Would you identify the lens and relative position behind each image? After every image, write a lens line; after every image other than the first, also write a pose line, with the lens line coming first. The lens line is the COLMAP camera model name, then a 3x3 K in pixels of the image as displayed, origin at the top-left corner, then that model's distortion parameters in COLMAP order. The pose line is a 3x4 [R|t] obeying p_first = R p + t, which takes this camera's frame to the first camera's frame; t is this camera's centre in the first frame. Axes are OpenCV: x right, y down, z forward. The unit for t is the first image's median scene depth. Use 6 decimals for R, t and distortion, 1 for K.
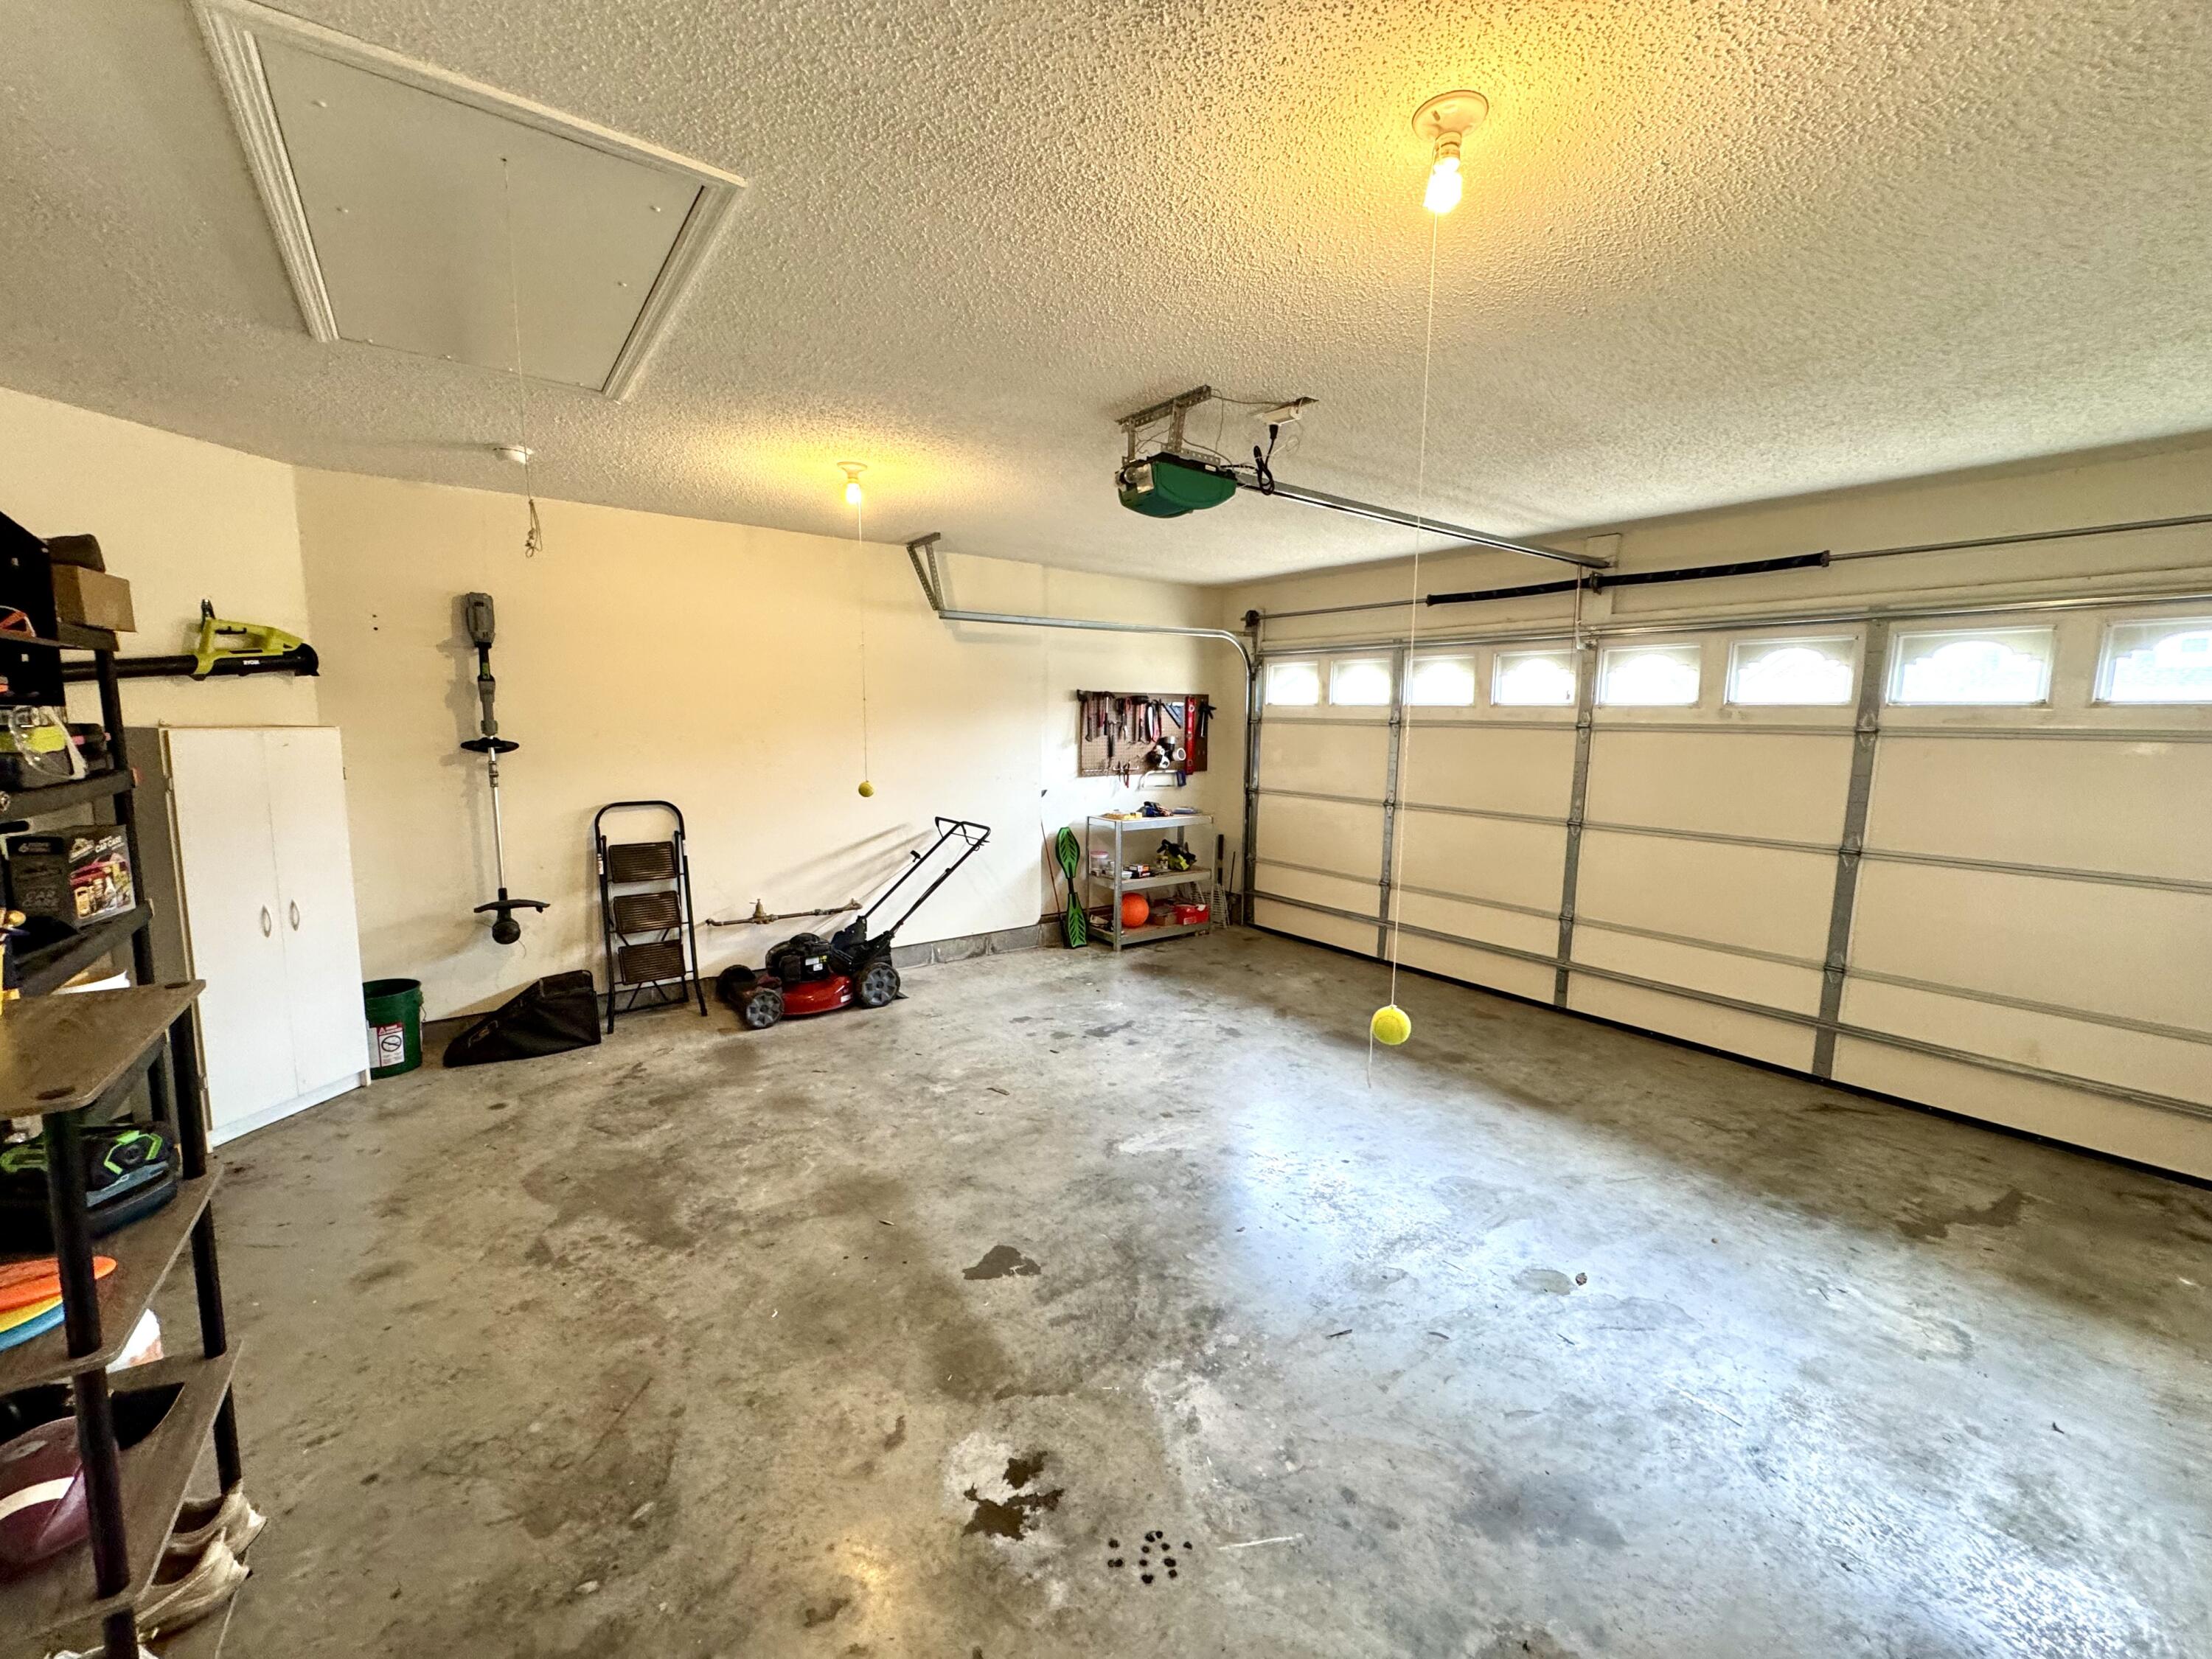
lens RADIAL K [[885.3, 0, 1105.6], [0, 885.3, 835.5], [0, 0, 1]] dist [-0.001903, 0.000347]
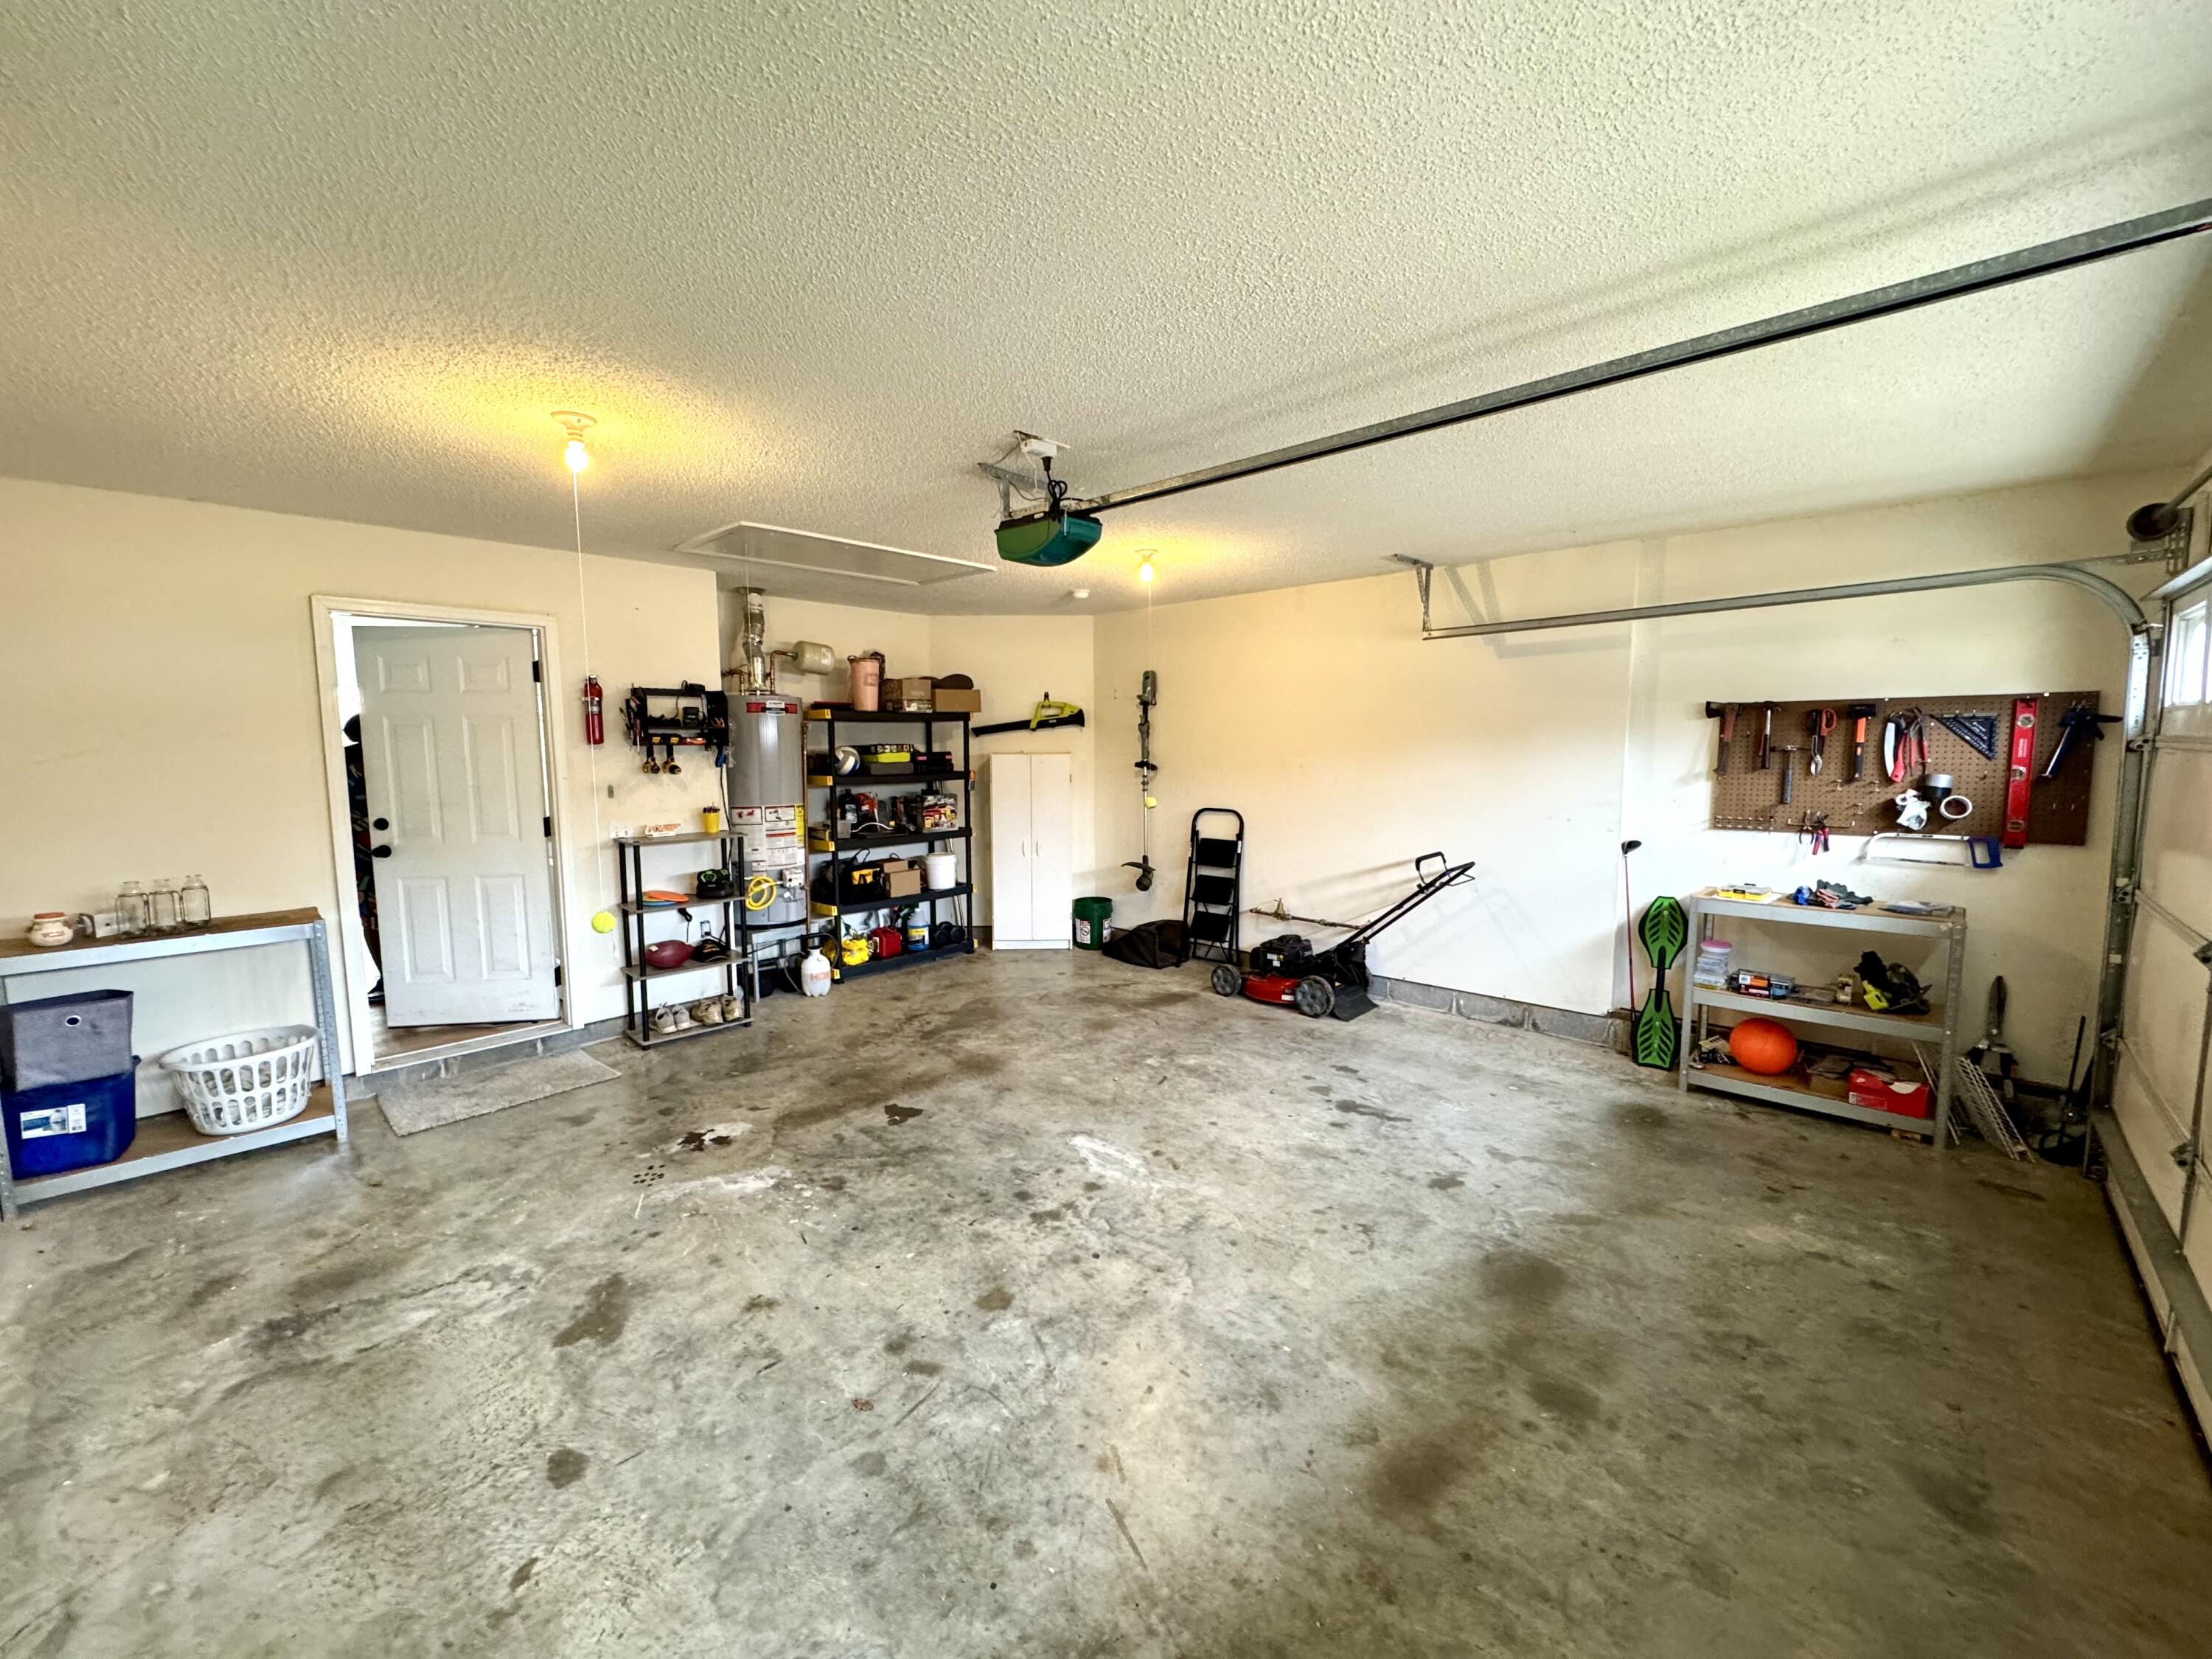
lens RADIAL K [[885.3, 0, 1105.6], [0, 885.3, 835.5], [0, 0, 1]] dist [-0.001903, 0.000347]
pose [[0.172319, 0.090144, -0.980908, 0.834872], [-0.123850, 0.989884, 0.069212, -0.075042], [0.977224, 0.109559, 0.181740, 0.624736]]
